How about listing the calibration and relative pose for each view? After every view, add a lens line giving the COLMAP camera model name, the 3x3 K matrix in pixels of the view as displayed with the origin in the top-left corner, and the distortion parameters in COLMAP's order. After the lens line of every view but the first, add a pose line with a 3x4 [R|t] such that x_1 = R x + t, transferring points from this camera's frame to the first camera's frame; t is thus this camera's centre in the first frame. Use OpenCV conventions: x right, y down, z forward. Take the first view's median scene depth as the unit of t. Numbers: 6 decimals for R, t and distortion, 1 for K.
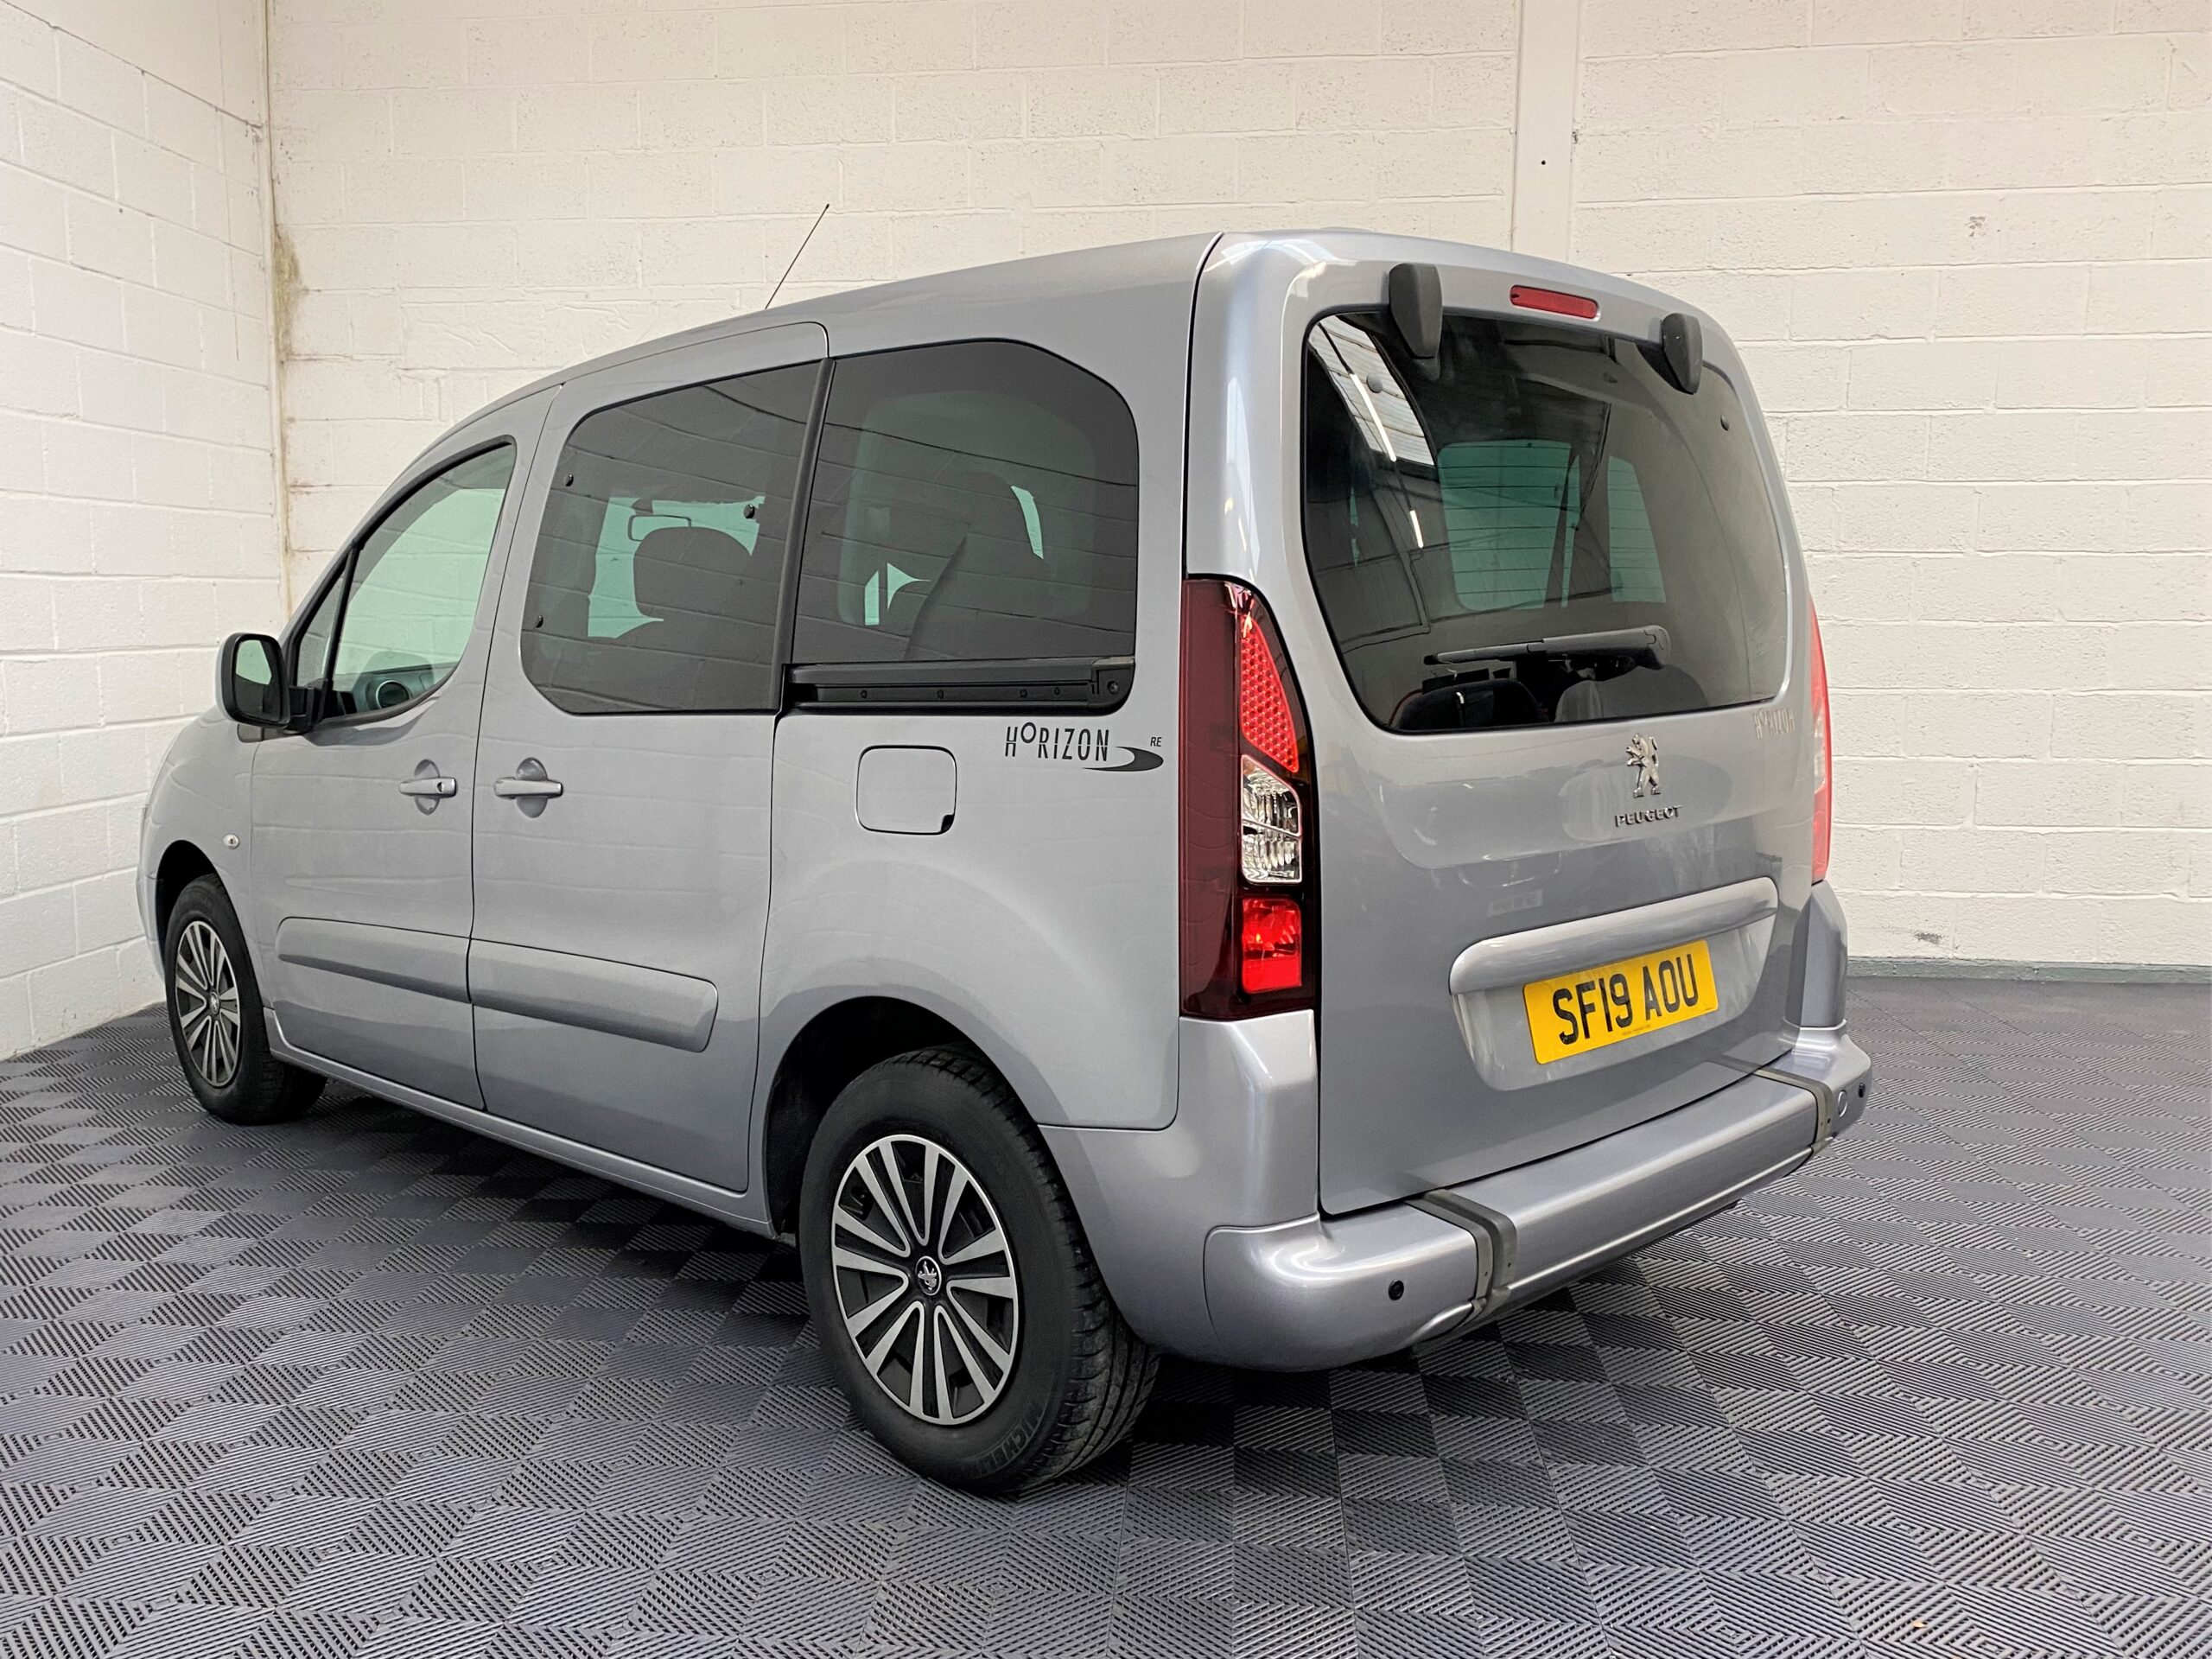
lens RADIAL K [[1963.8, 0, 1038.1], [0, 1963.8, 821.6], [0, 0, 1]] dist [0.045923, -0.060478]
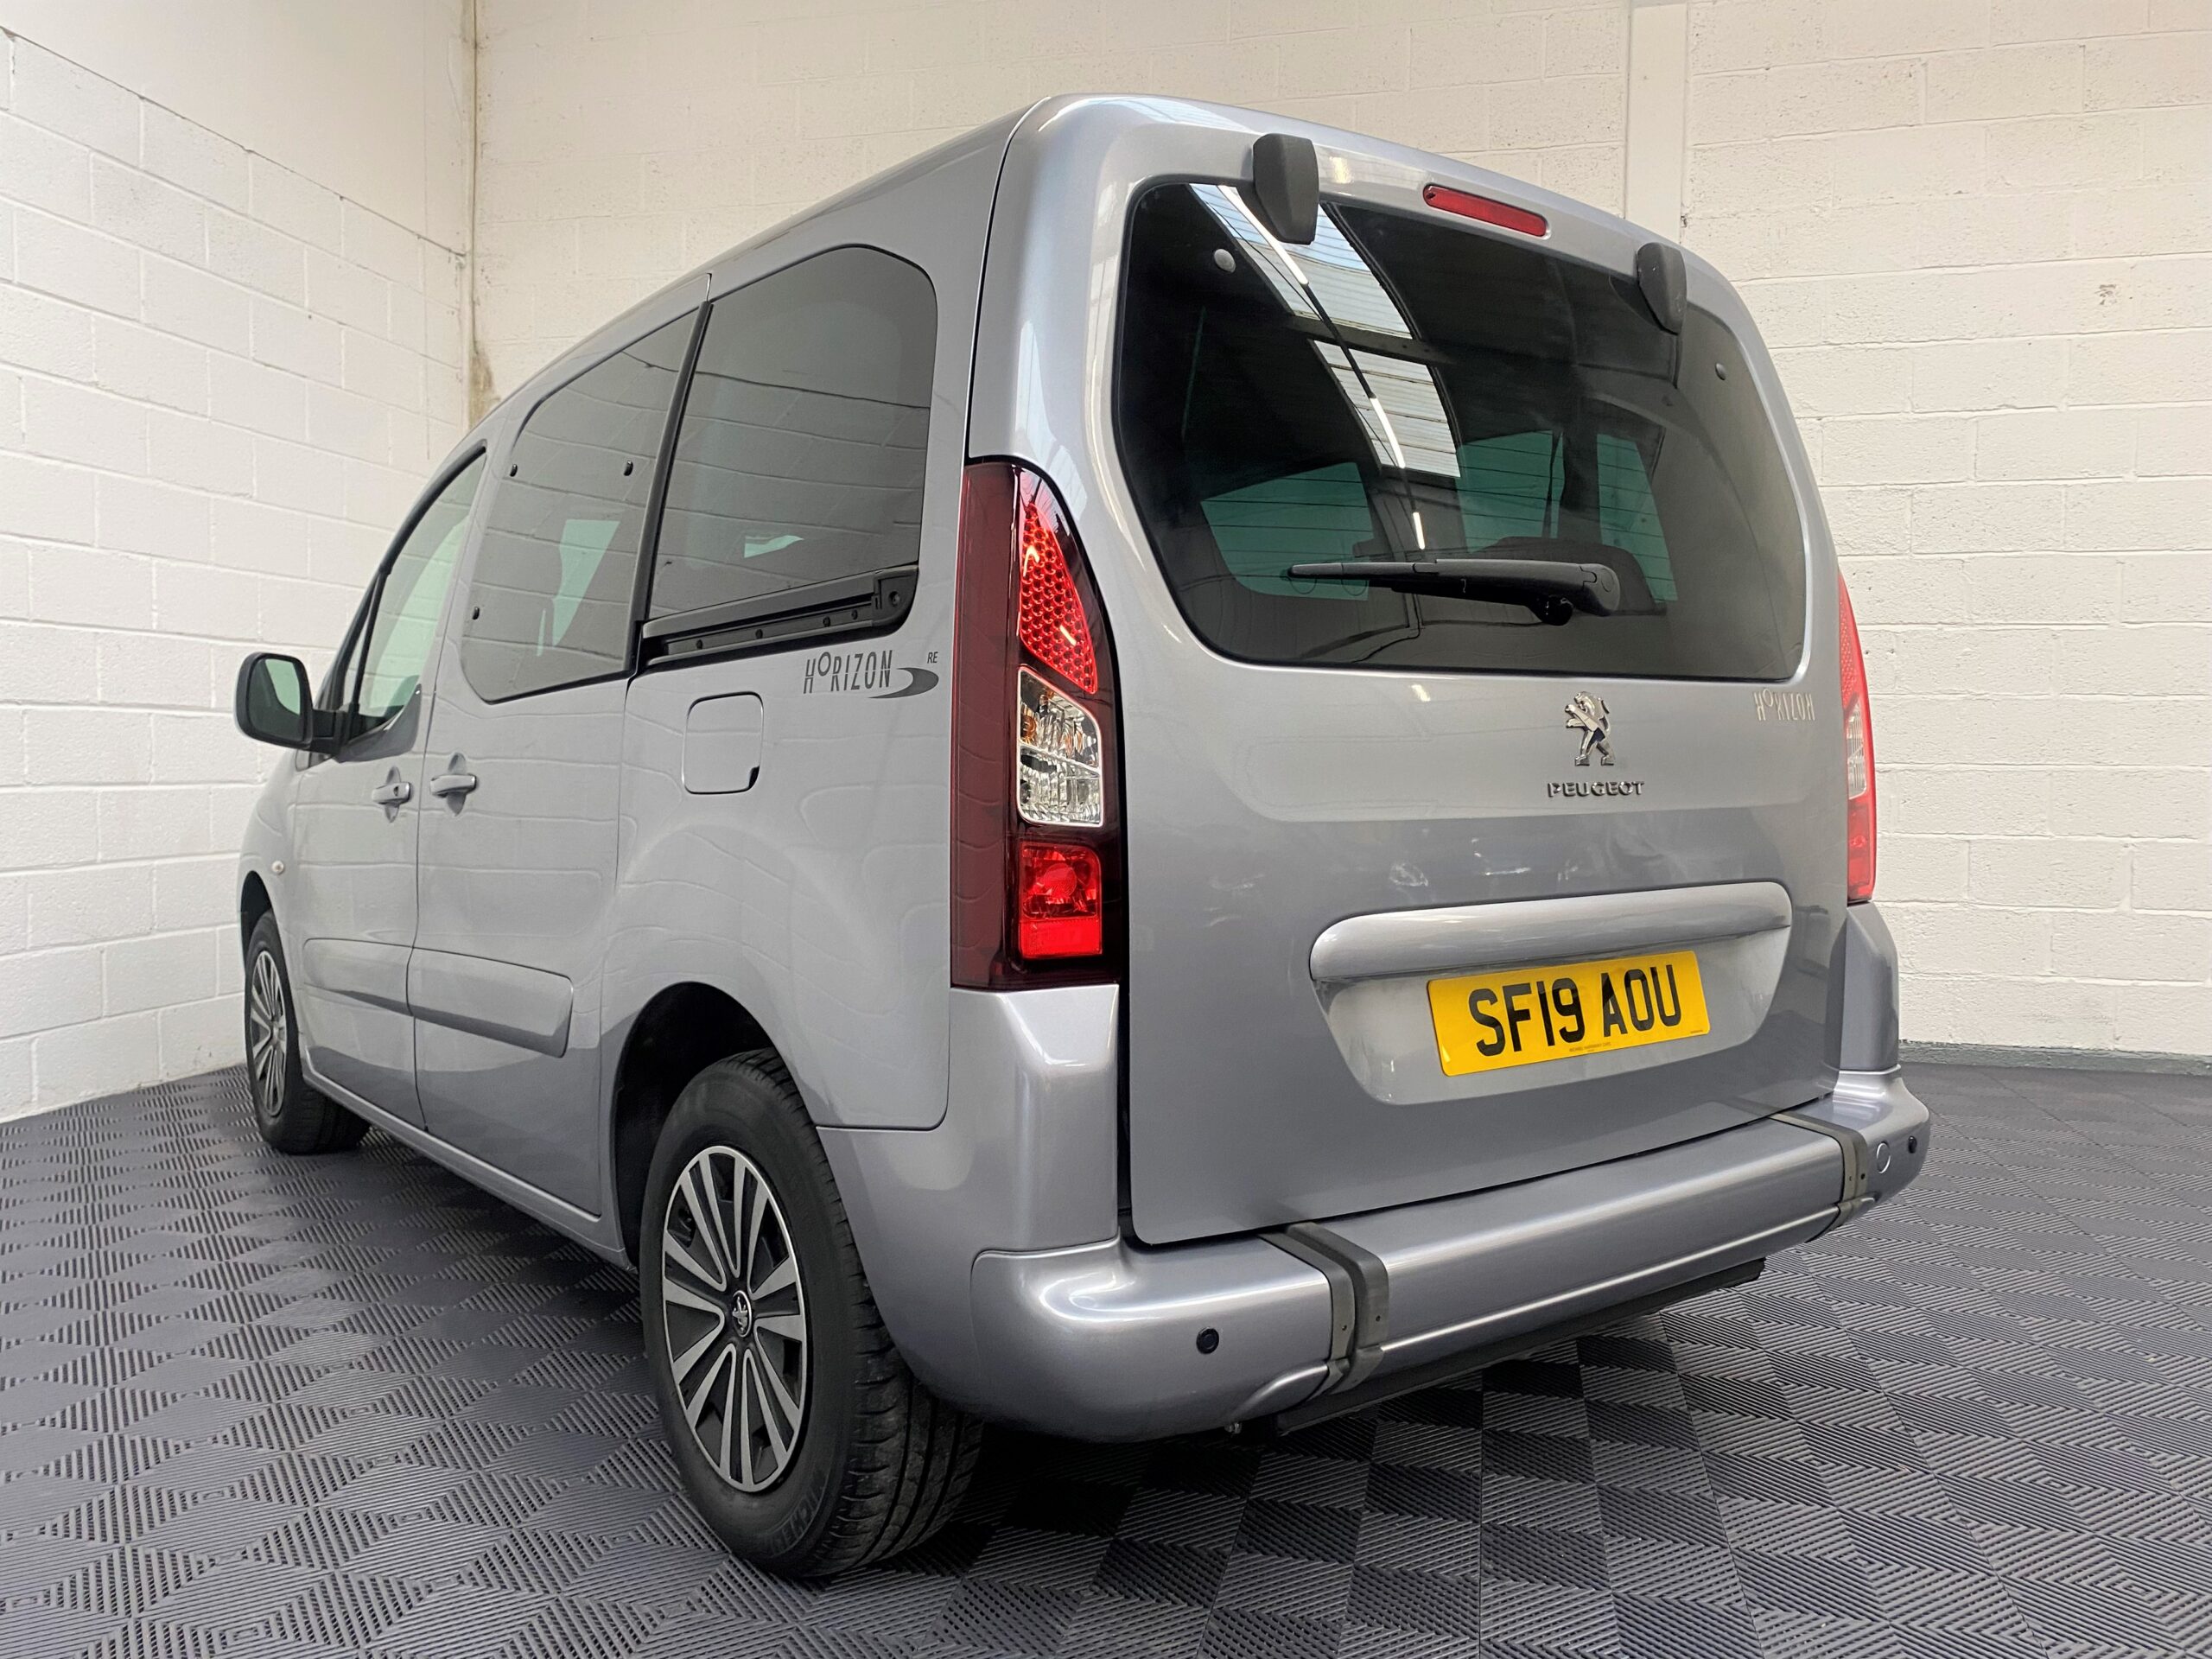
lens RADIAL K [[1712.1, 0, 1136.0], [0, 1712.1, 794.0], [0, 0, 1]] dist [0.033724, -0.032119]
pose [[0.993114, 0.006272, -0.116982, 0.173260], [-0.017569, 0.995246, -0.095795, 0.063596], [0.115825, 0.097190, 0.988503, 0.218455]]
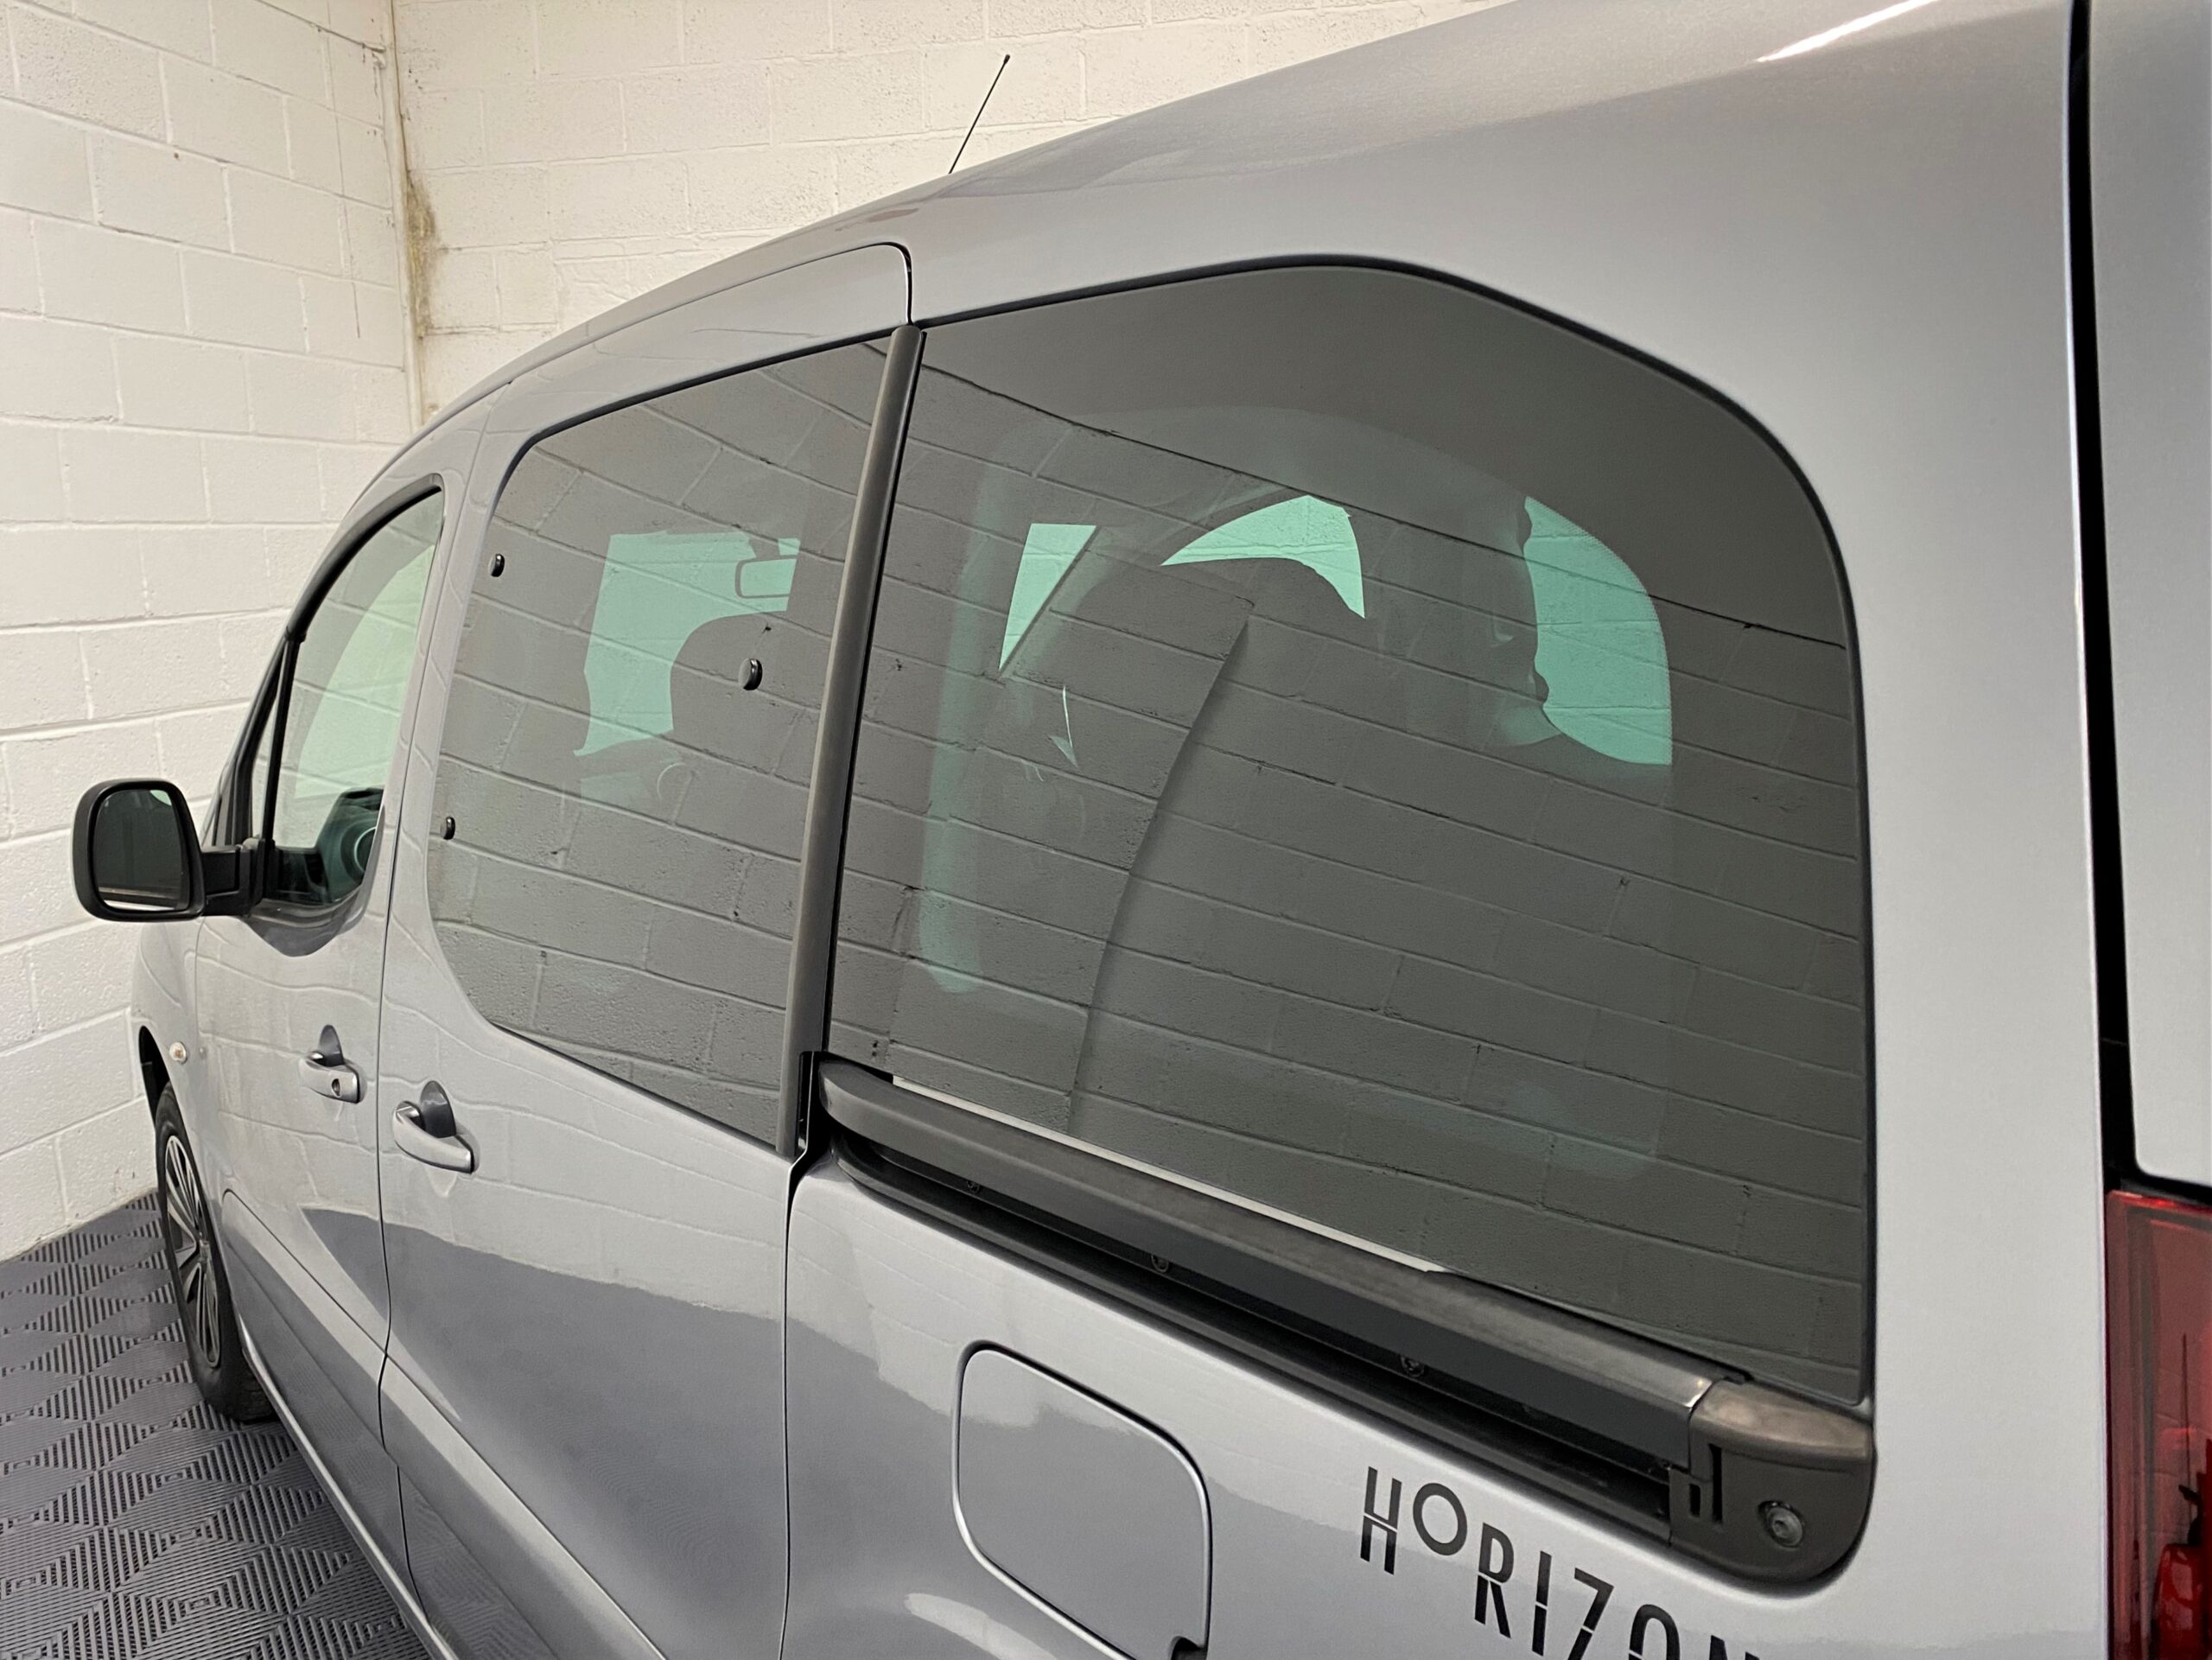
lens RADIAL K [[1712.1, 0, 1118.3], [0, 1712.1, 752.7], [0, 0, 1]] dist [0.033724, -0.032119]
pose [[0.993427, -0.008118, -0.114179, -0.018494], [0.011317, 0.999561, 0.027389, -0.137821], [0.113906, -0.028501, 0.993083, 0.572934]]
